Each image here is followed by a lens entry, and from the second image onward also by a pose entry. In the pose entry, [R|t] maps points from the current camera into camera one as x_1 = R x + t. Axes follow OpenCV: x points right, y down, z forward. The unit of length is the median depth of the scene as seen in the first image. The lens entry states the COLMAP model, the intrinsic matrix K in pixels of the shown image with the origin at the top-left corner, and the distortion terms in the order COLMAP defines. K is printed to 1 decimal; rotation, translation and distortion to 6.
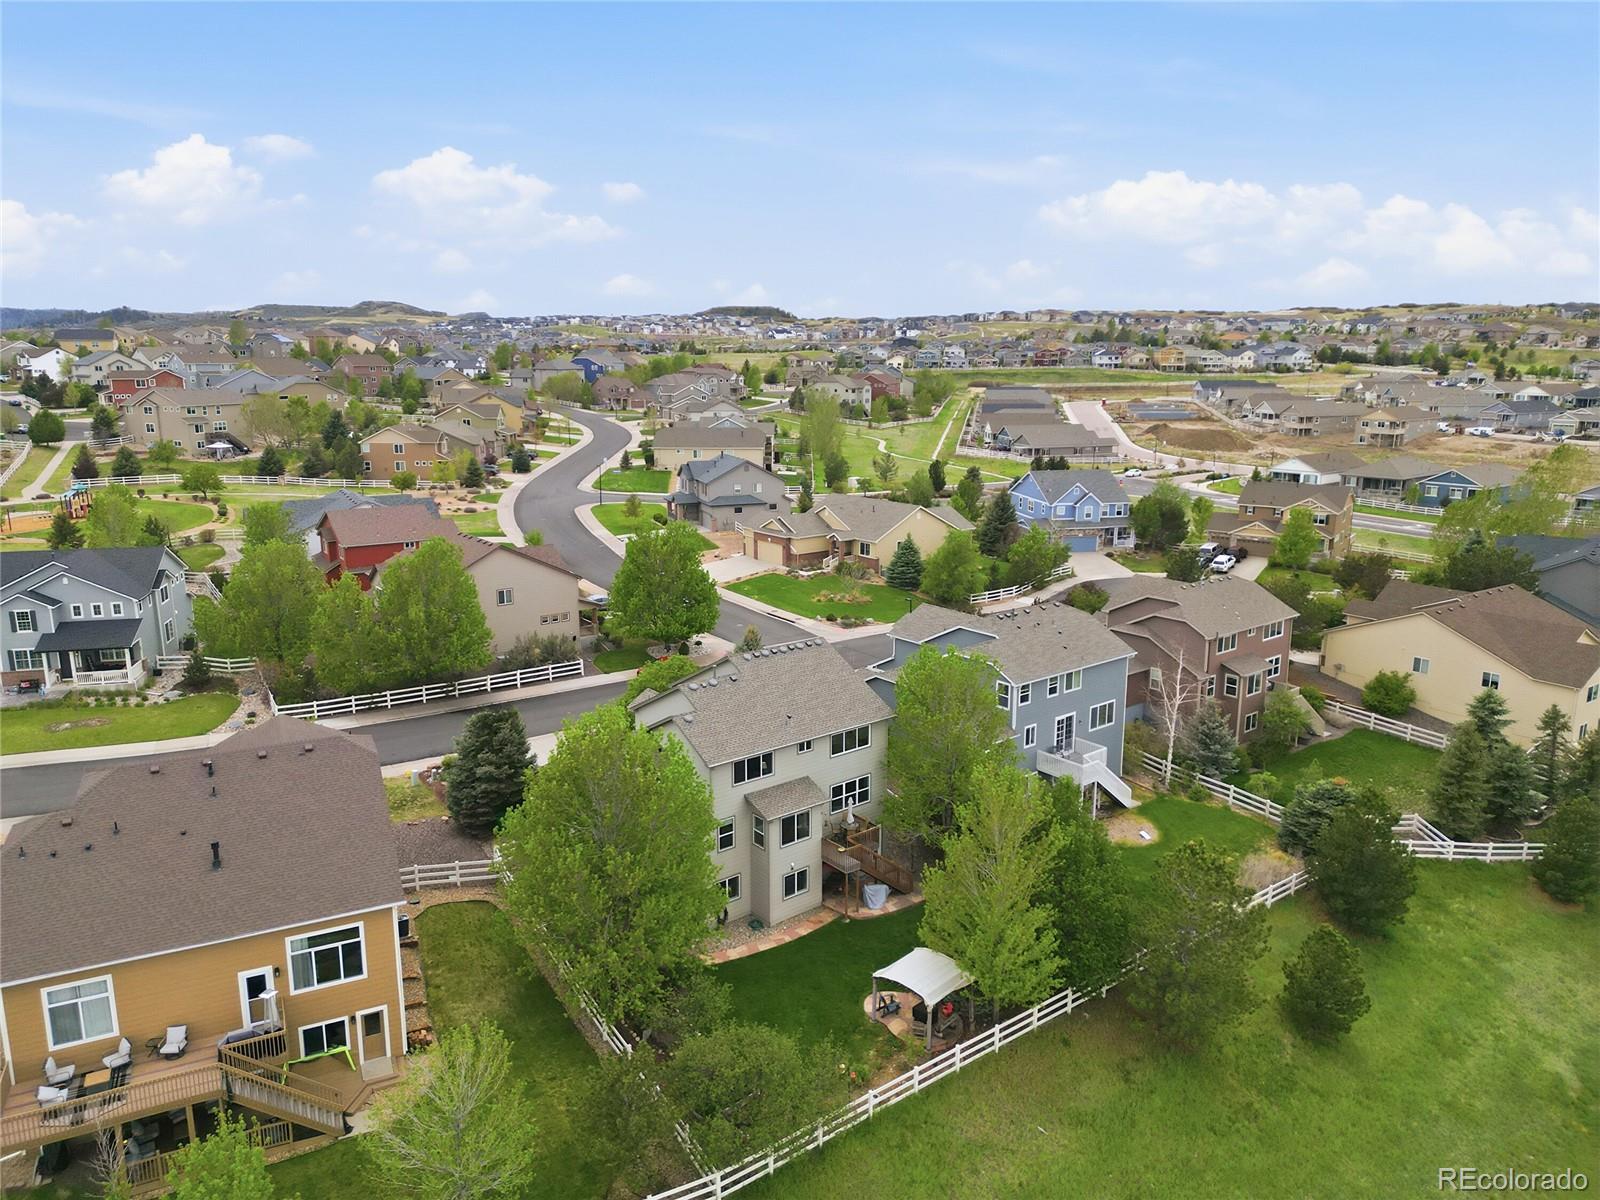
lens RADIAL K [[1095.6, 0, 803.5], [0, 1095.6, 602.7], [0, 0, 1]] dist [0.040940, -0.003610]
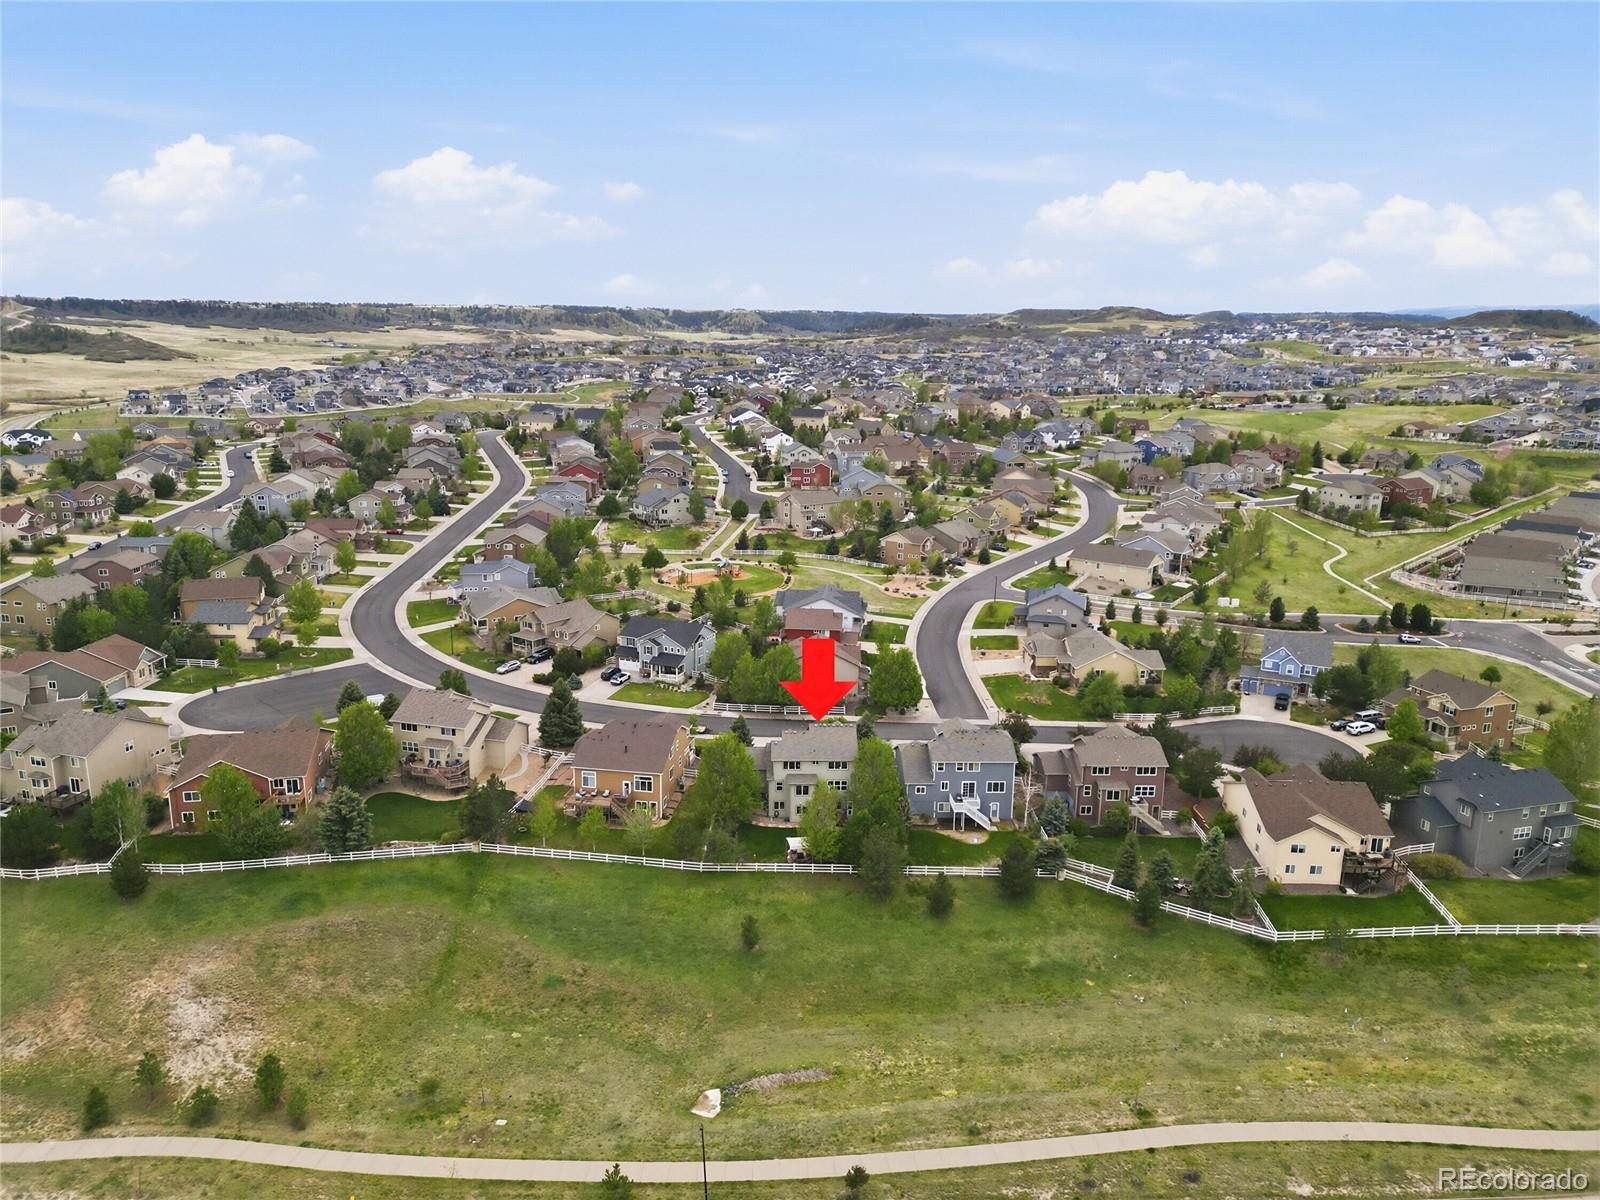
lens RADIAL K [[1095.6, 0, 799.5], [0, 1095.6, 599.5], [0, 0, 1]] dist [0.040940, -0.003610]
pose [[0.801839, 0.146292, -0.579355, 1.030208], [-0.144560, 0.988259, 0.049470, -0.274781], [0.579790, 0.044084, 0.813573, -0.862537]]
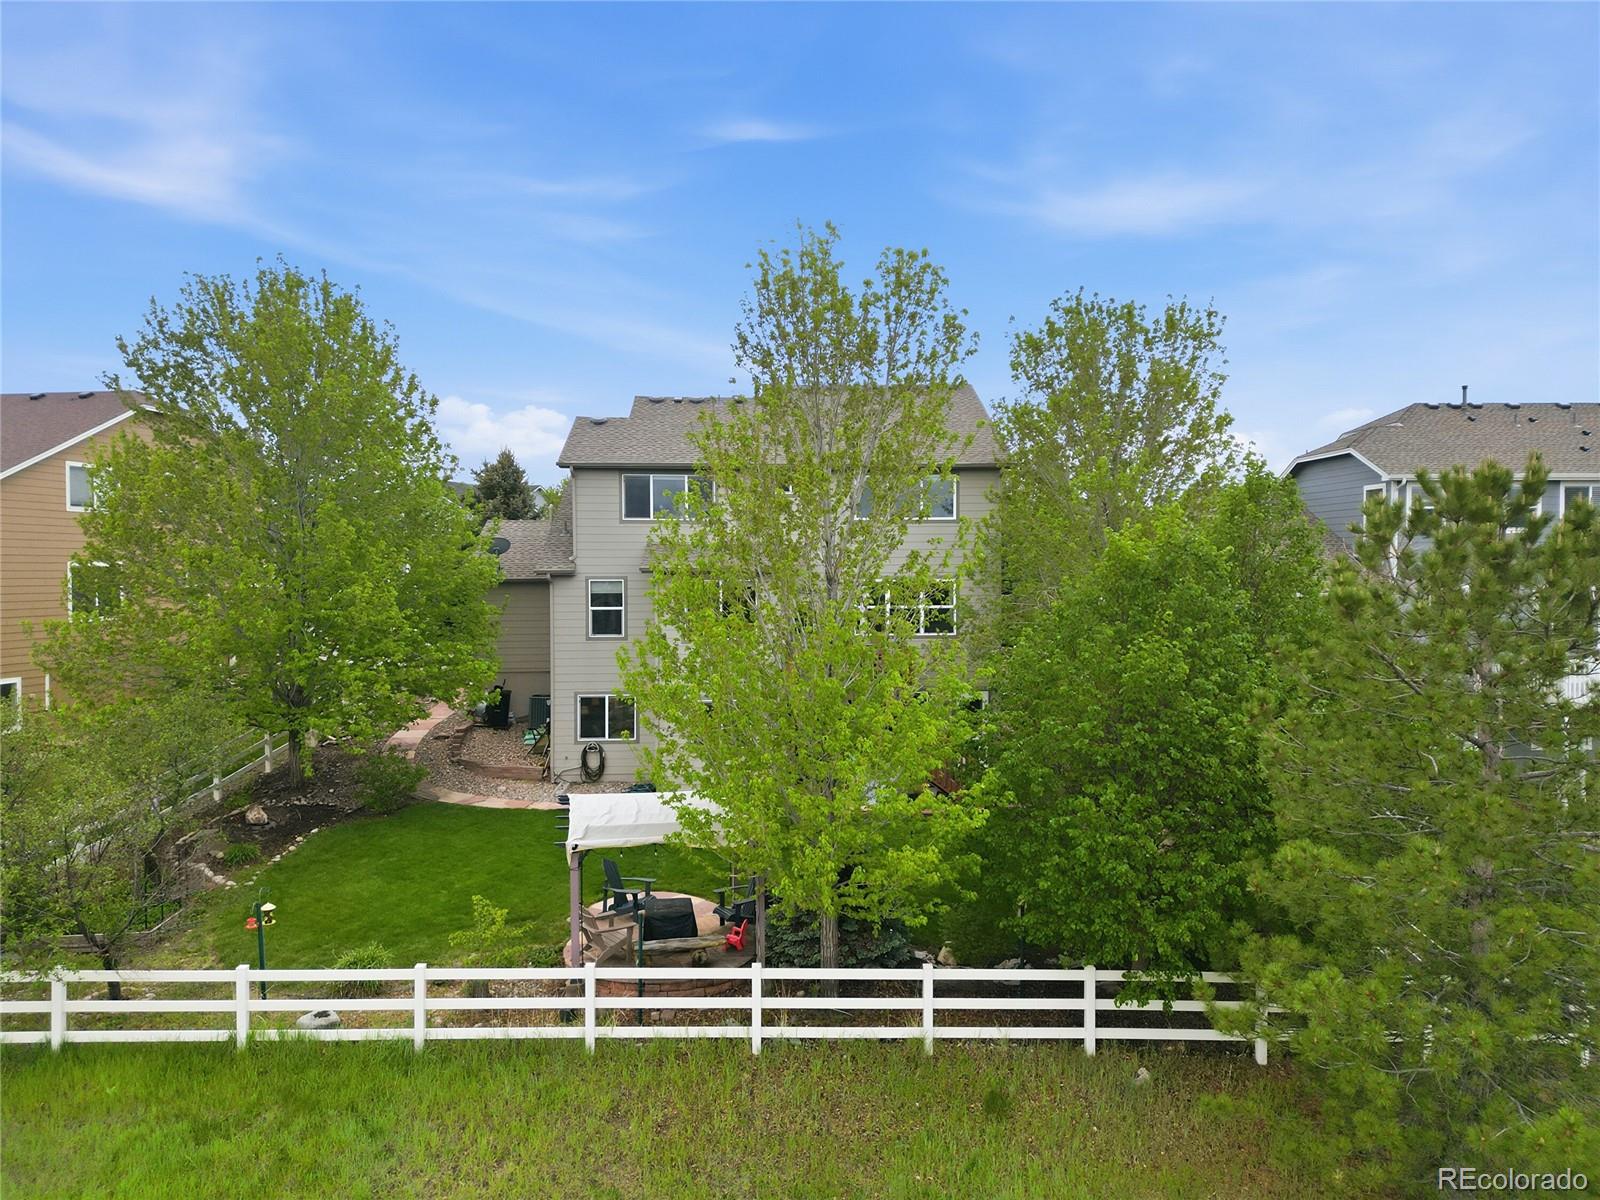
lens RADIAL K [[1095.6, 0, 800.9], [0, 1095.6, 597.5], [0, 0, 1]] dist [0.040940, -0.003610]
pose [[0.804432, 0.011415, -0.593934, 0.223282], [-0.133268, 0.977799, -0.161708, 0.188686], [0.578902, 0.209236, 0.788094, 0.419276]]
